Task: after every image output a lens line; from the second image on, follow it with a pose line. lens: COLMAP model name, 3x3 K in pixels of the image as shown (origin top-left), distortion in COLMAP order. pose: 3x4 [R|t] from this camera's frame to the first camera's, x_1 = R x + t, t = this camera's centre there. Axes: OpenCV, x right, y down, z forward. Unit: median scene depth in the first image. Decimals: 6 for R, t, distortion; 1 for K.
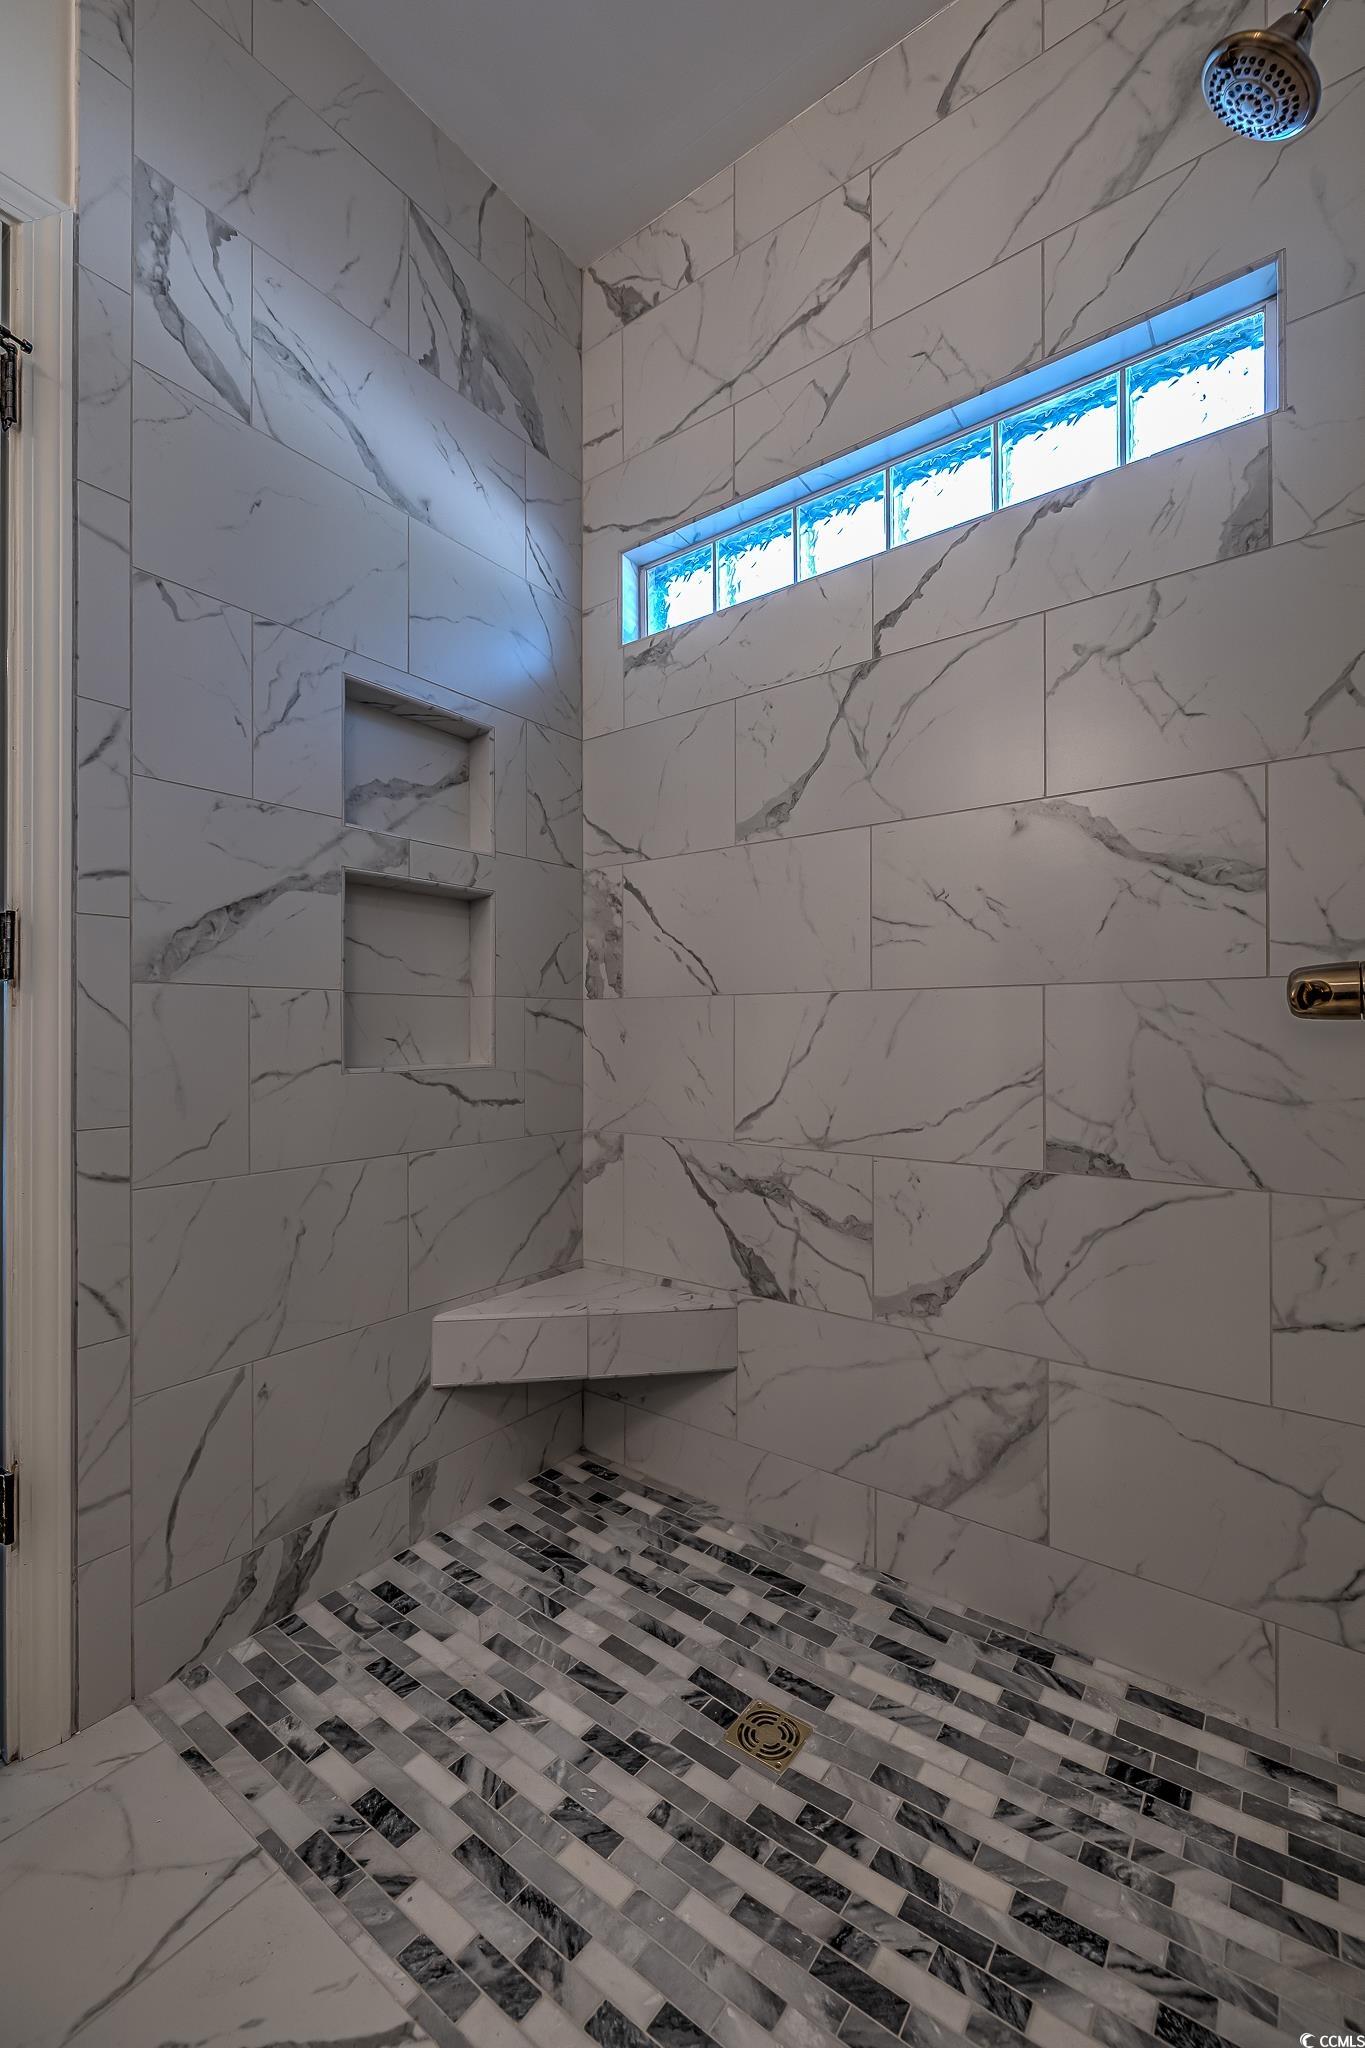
lens RADIAL K [[862.3, 0, 670.7], [0, 862.3, 1027.1], [0, 0, 1]] dist [-0.000883, -0.000289]
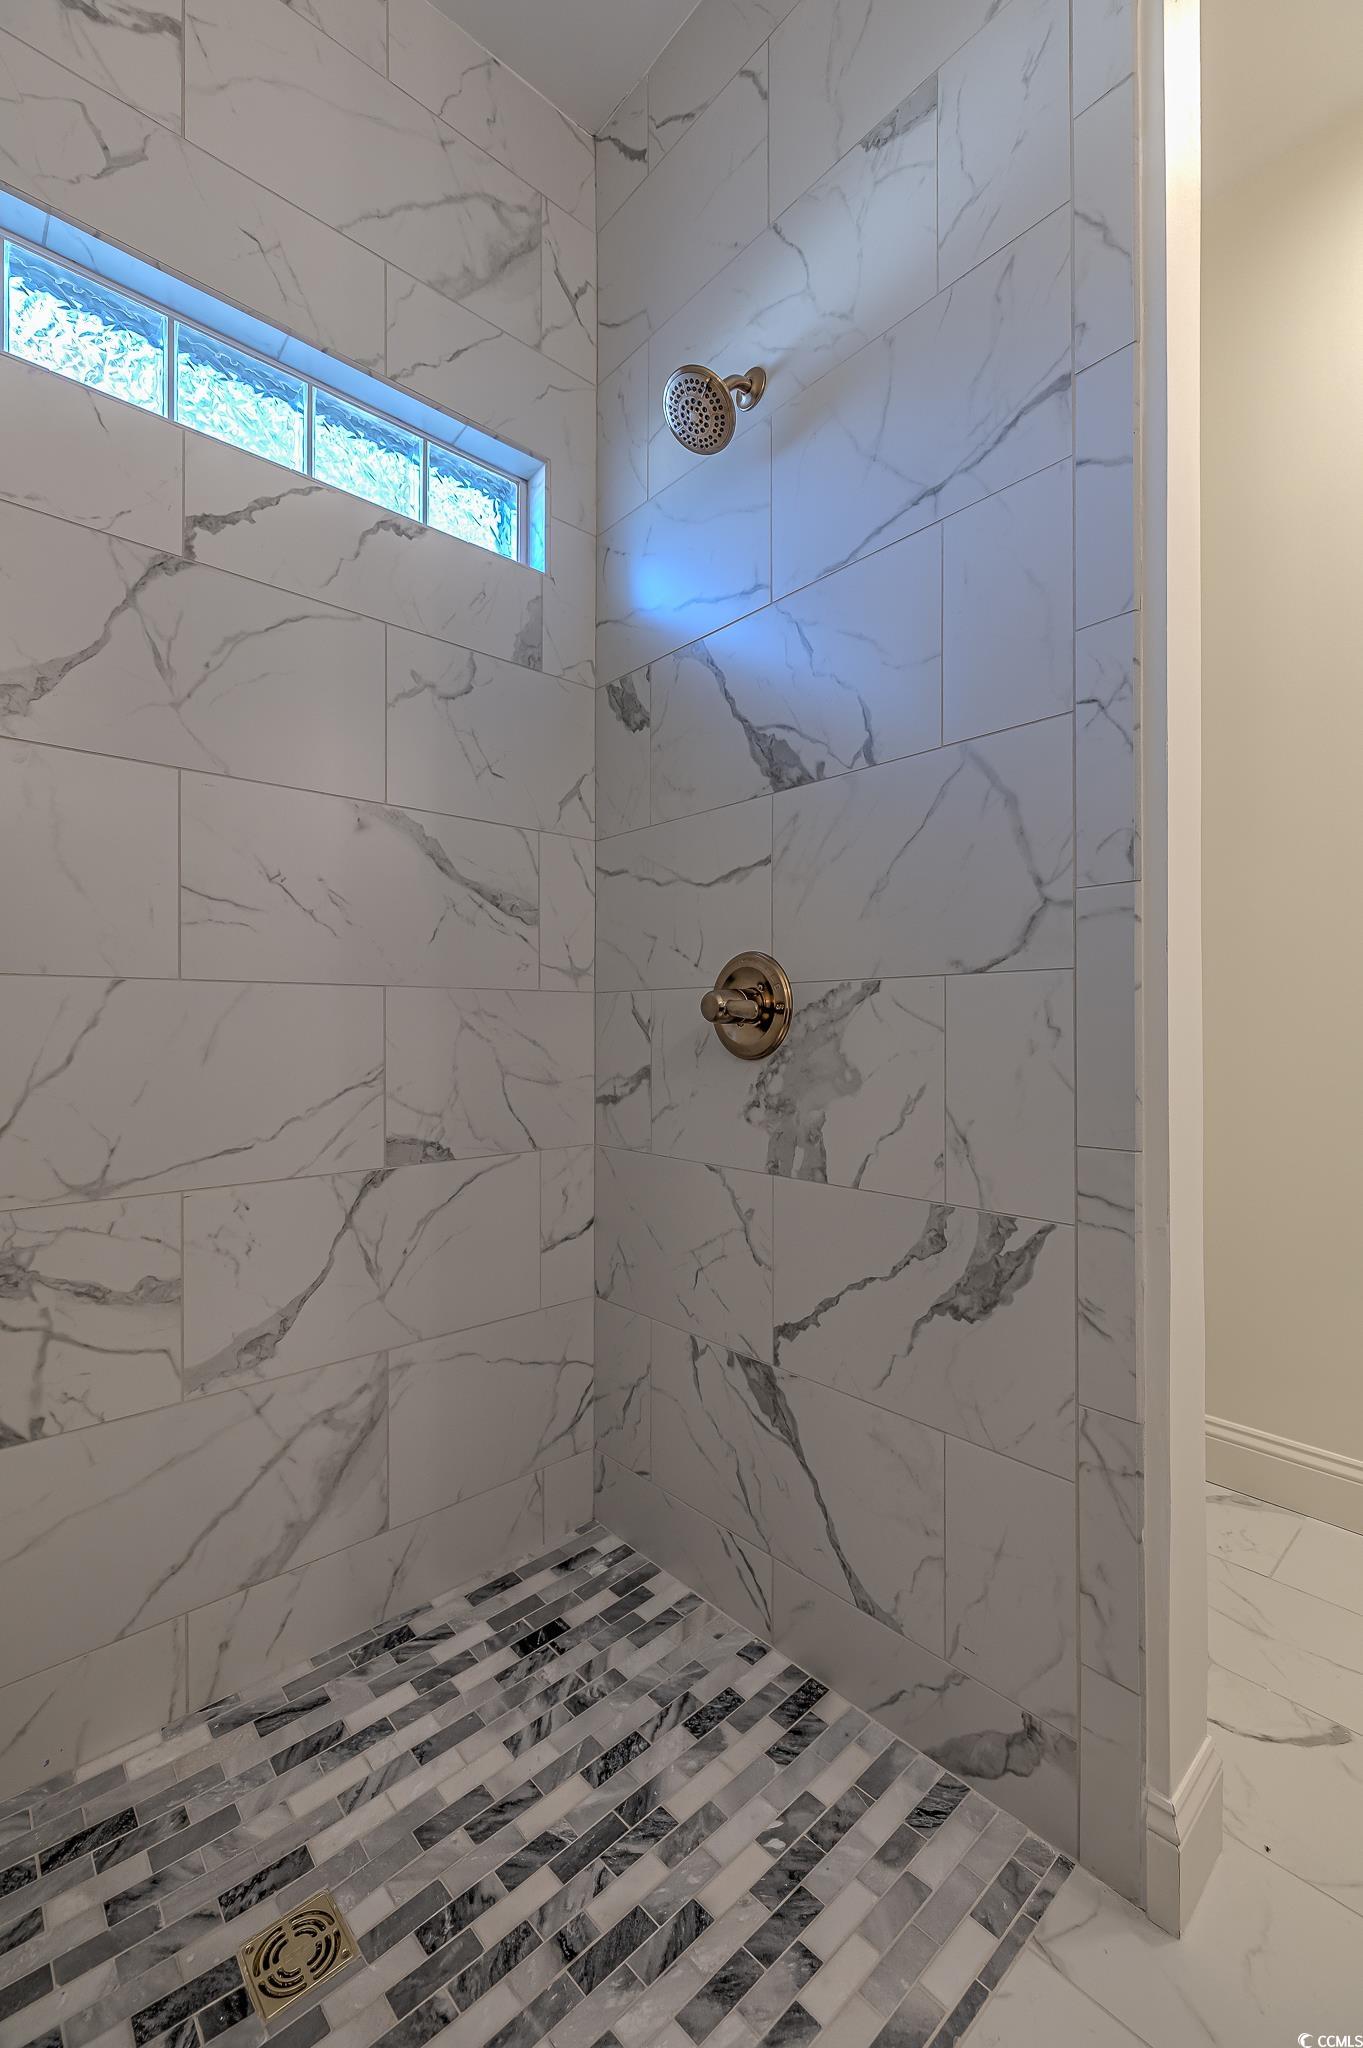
lens RADIAL K [[862.3, 0, 669.7], [0, 862.3, 1027.1], [0, 0, 1]] dist [-0.000883, -0.000289]
pose [[0.189638, 0.002850, 0.981850, -0.561586], [-0.002386, 0.999994, -0.002442, 0.001513], [-0.981851, -0.001879, 0.189643, 0.519897]]
